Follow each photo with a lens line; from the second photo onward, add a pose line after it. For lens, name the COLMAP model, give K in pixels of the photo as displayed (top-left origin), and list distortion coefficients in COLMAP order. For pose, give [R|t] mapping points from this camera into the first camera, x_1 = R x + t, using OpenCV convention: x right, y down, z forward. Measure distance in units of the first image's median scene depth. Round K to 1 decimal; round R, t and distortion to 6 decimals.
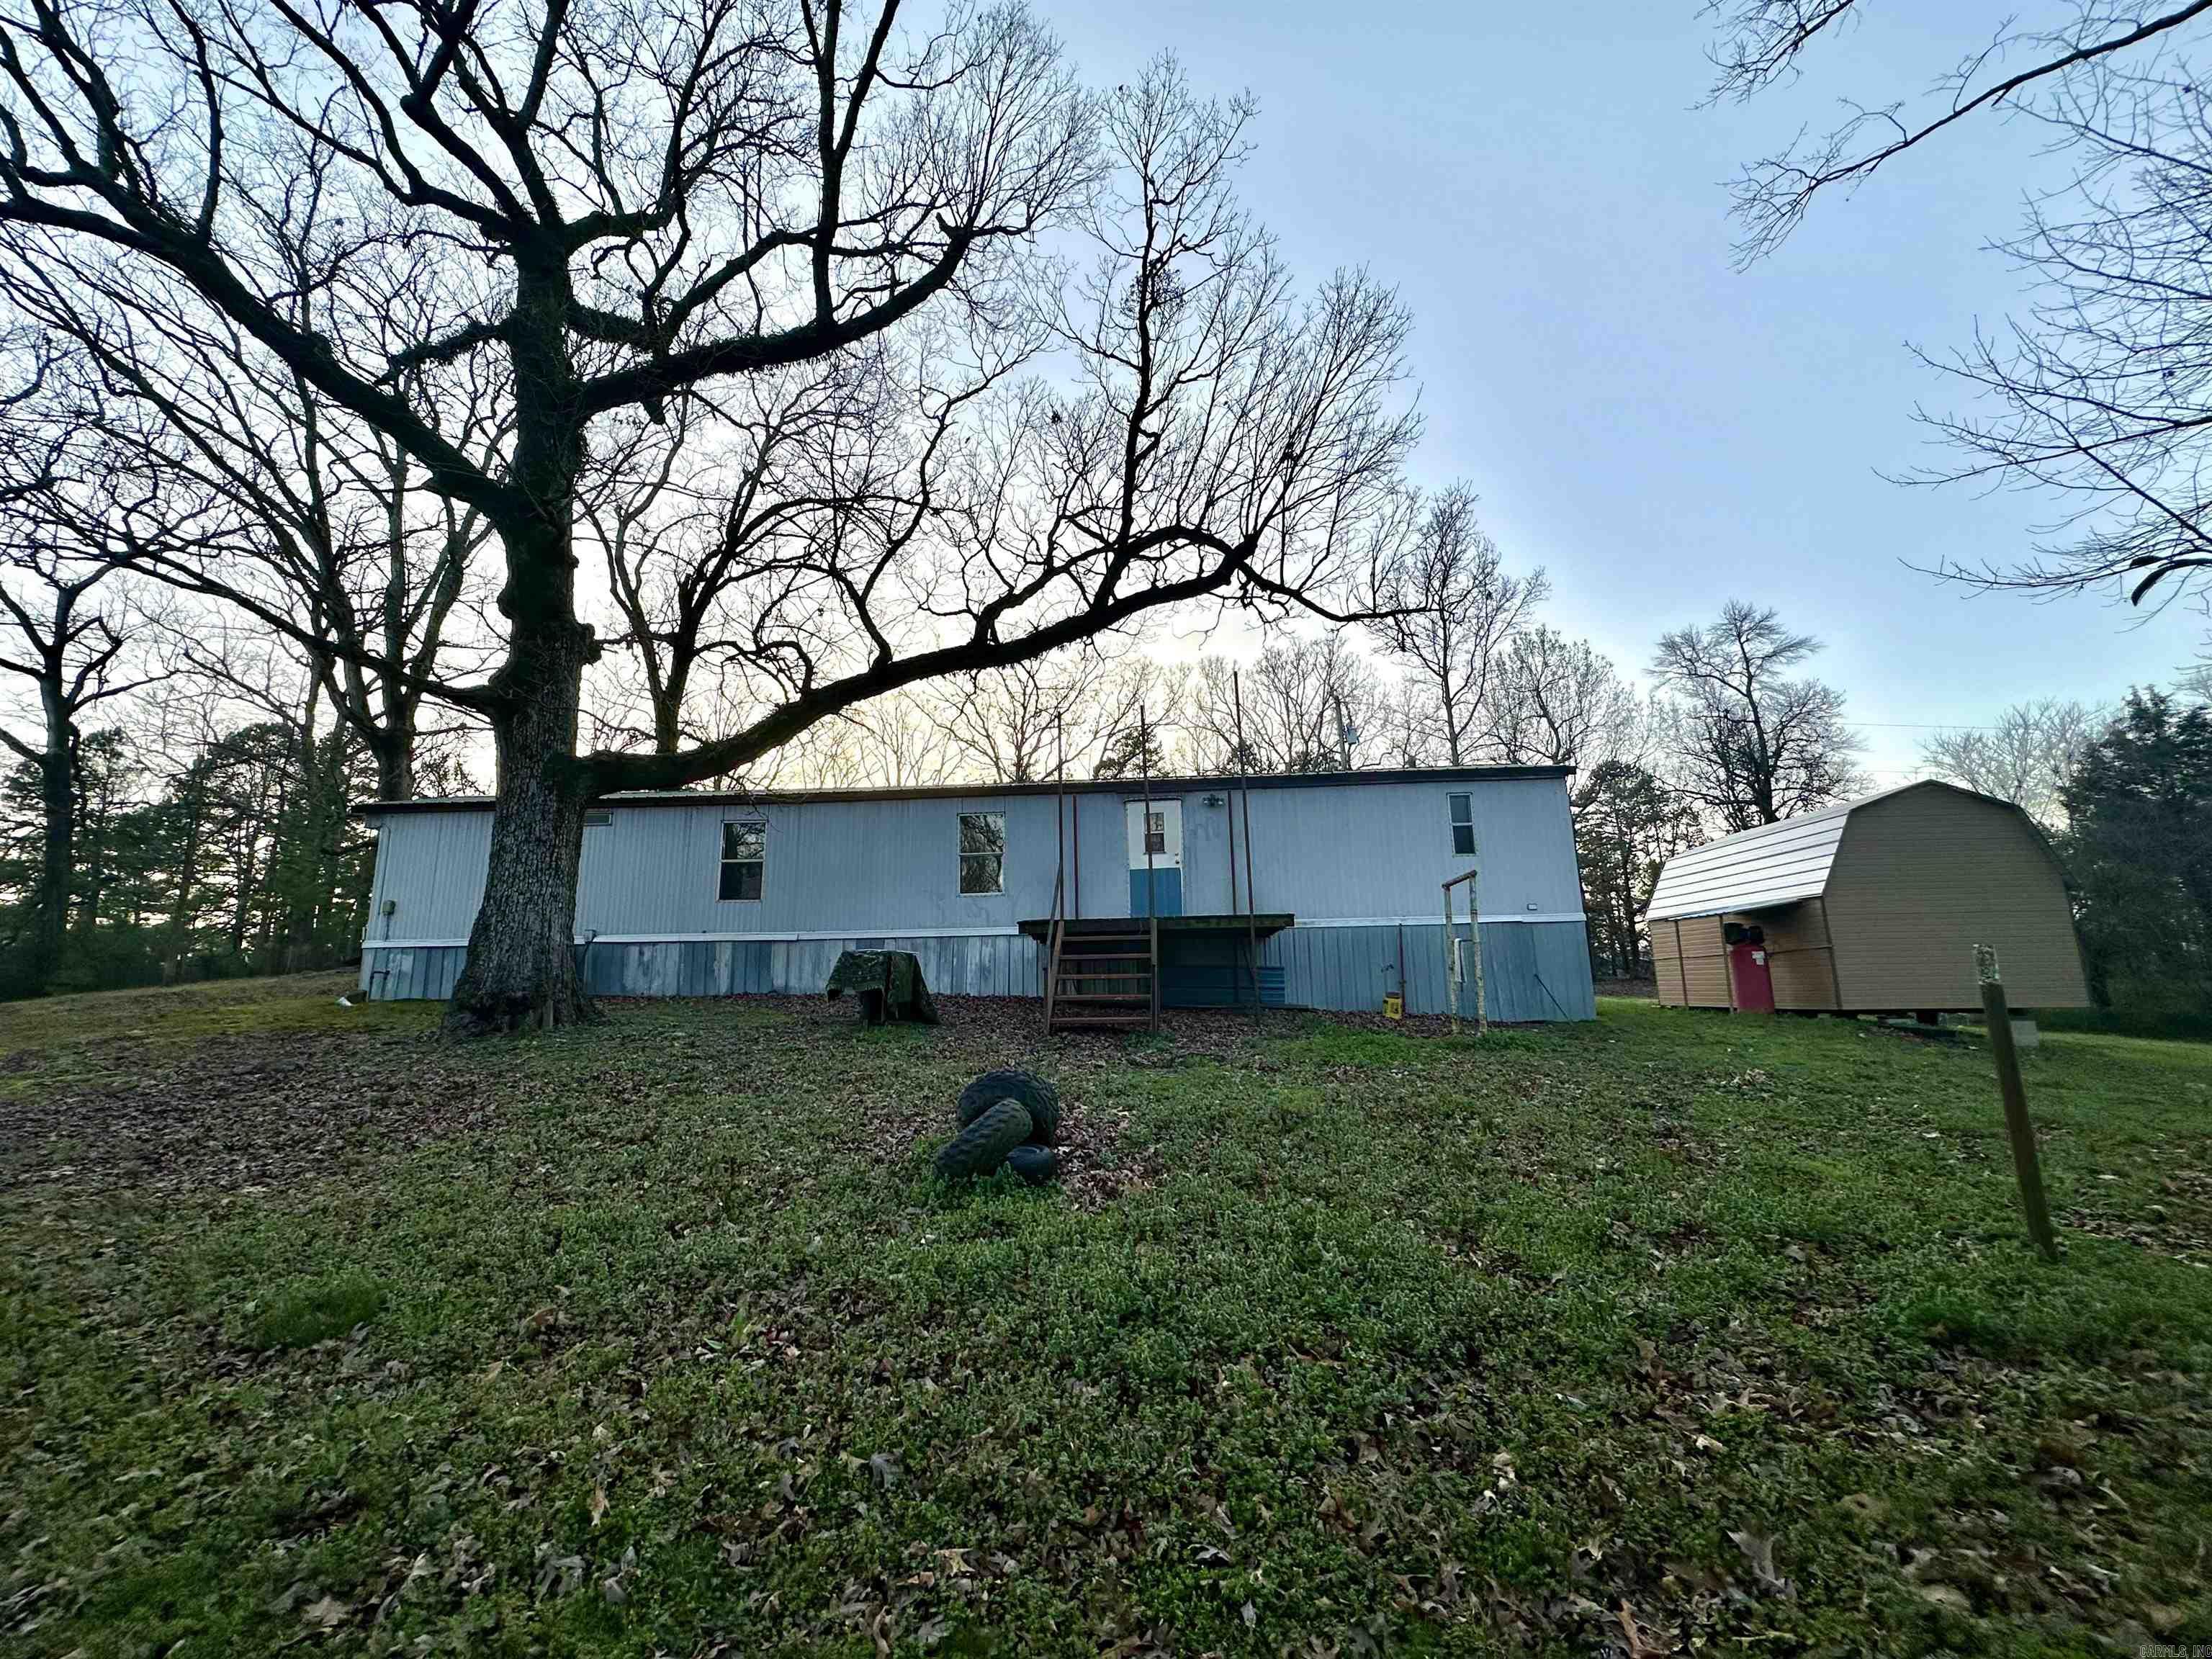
lens RADIAL K [[880.6, 0, 1104.4], [0, 880.6, 826.8], [0, 0, 1]] dist [0.000189, 0.000425]
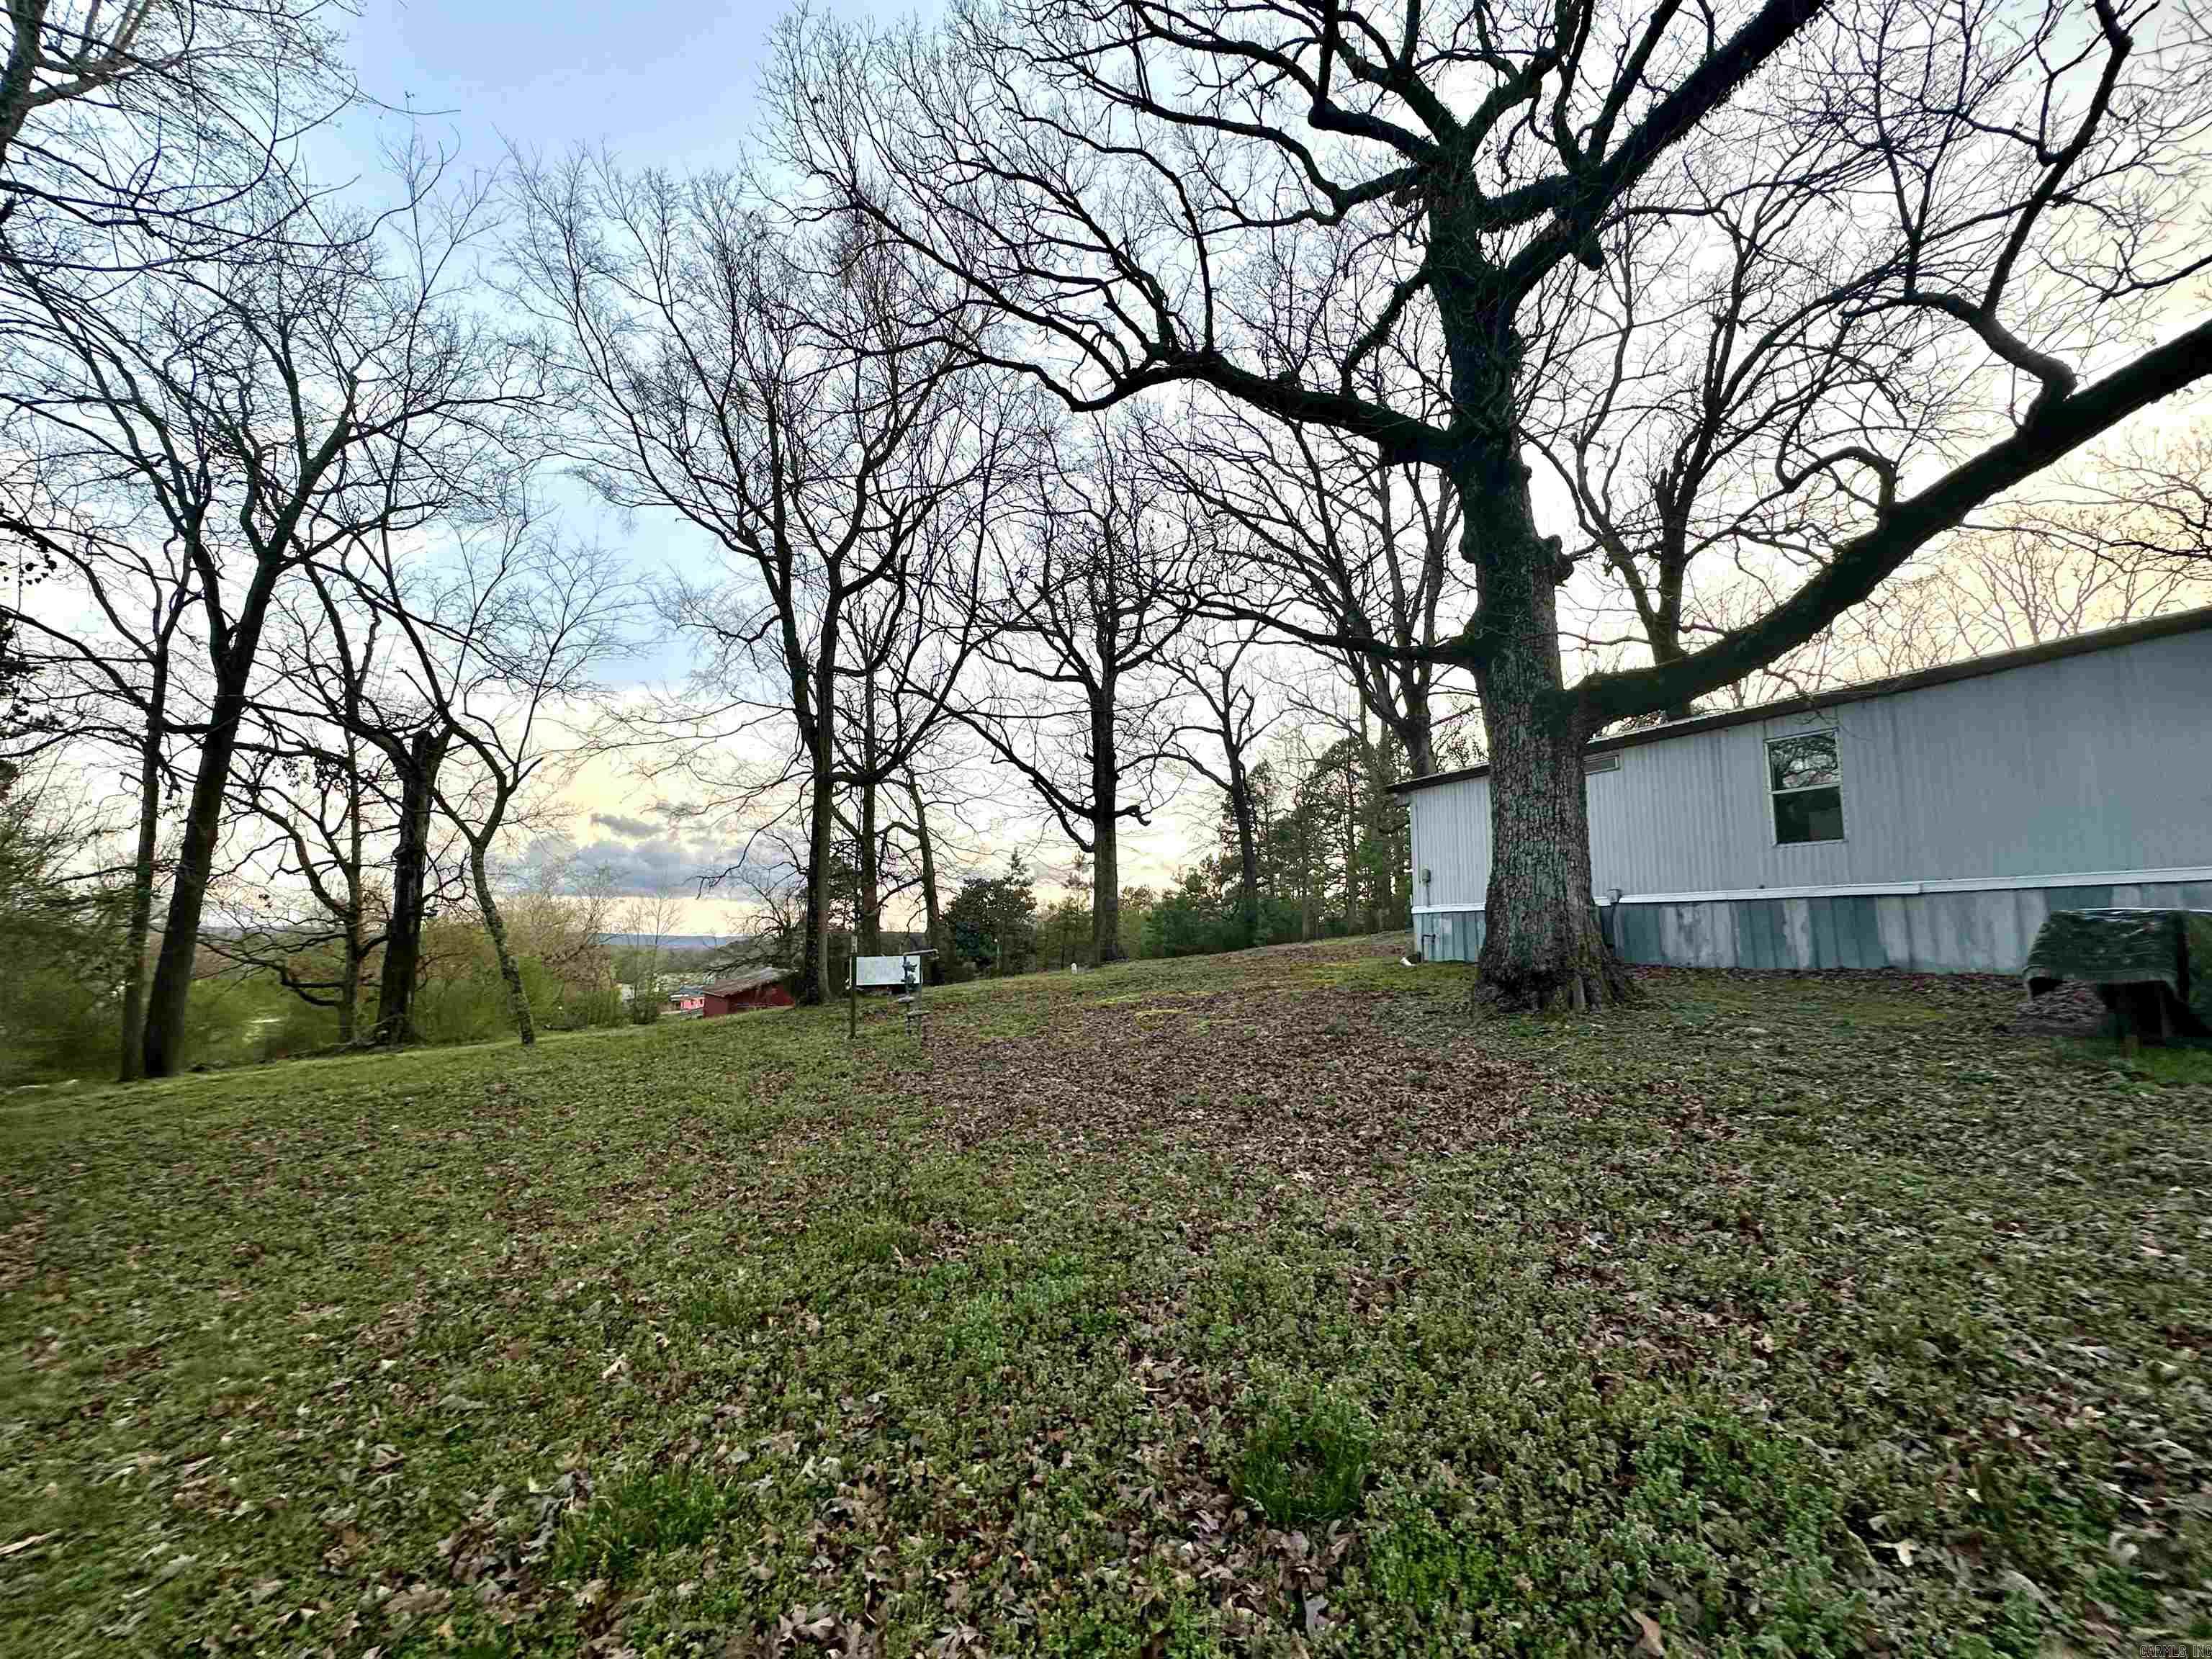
lens RADIAL K [[880.6, 0, 1104.4], [0, 880.6, 826.8], [0, 0, 1]] dist [0.000189, 0.000425]
pose [[0.494425, -0.099529, -0.863503, -0.071719], [0.142358, 0.989281, -0.032515, 0.011616], [0.857483, -0.106850, 0.503294, 0.131413]]
